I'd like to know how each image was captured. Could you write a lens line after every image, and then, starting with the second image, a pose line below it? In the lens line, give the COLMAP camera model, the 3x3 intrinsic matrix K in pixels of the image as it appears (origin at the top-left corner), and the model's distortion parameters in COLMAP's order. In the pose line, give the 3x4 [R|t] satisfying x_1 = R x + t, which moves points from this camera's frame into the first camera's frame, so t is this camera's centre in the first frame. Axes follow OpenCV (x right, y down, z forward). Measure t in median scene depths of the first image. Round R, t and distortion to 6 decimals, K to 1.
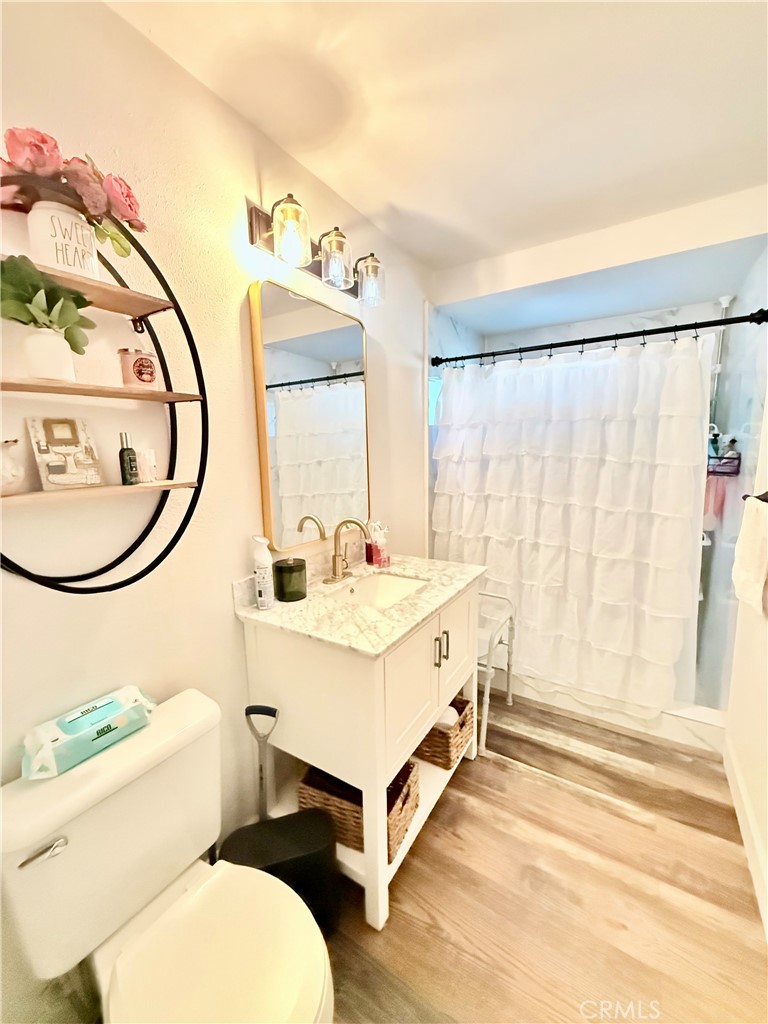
lens RADIAL K [[409.7, 0, 387.6], [0, 409.7, 513.3], [0, 0, 1]] dist [0.000292, 0.000238]
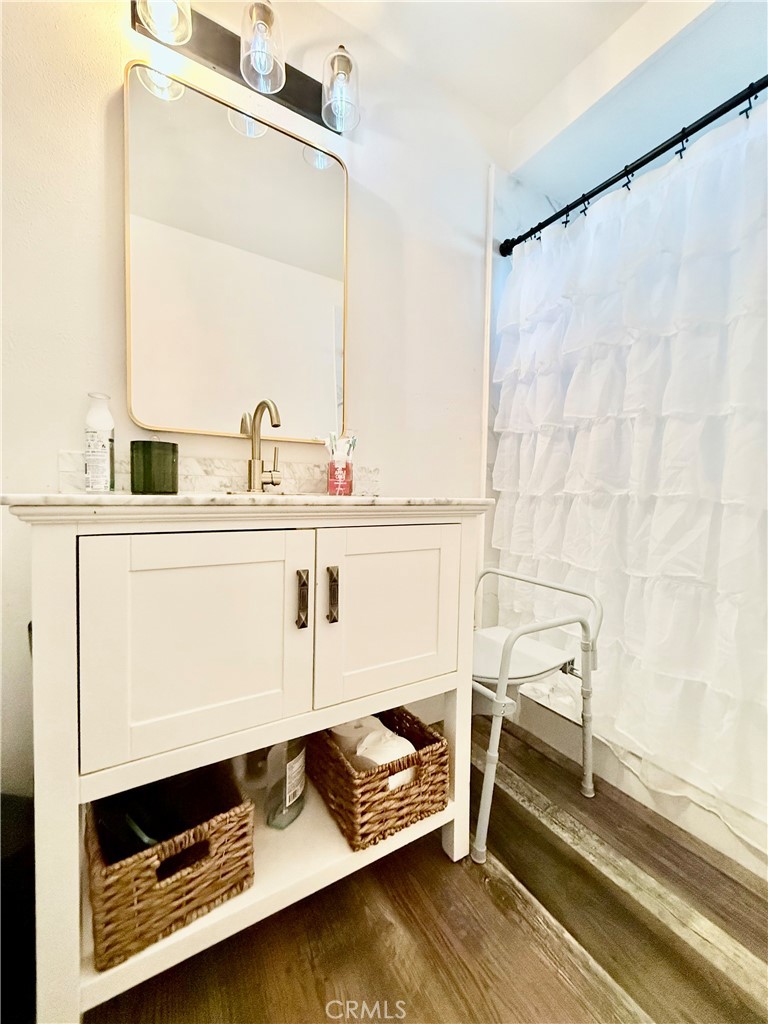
lens RADIAL K [[409.7, 0, 383.2], [0, 409.7, 507.3], [0, 0, 1]] dist [0.000292, 0.000238]
pose [[0.889462, 0.050776, -0.454180, 0.299178], [-0.098854, 0.991657, -0.082729, 0.167670], [0.446190, 0.118481, 0.887060, 0.367607]]
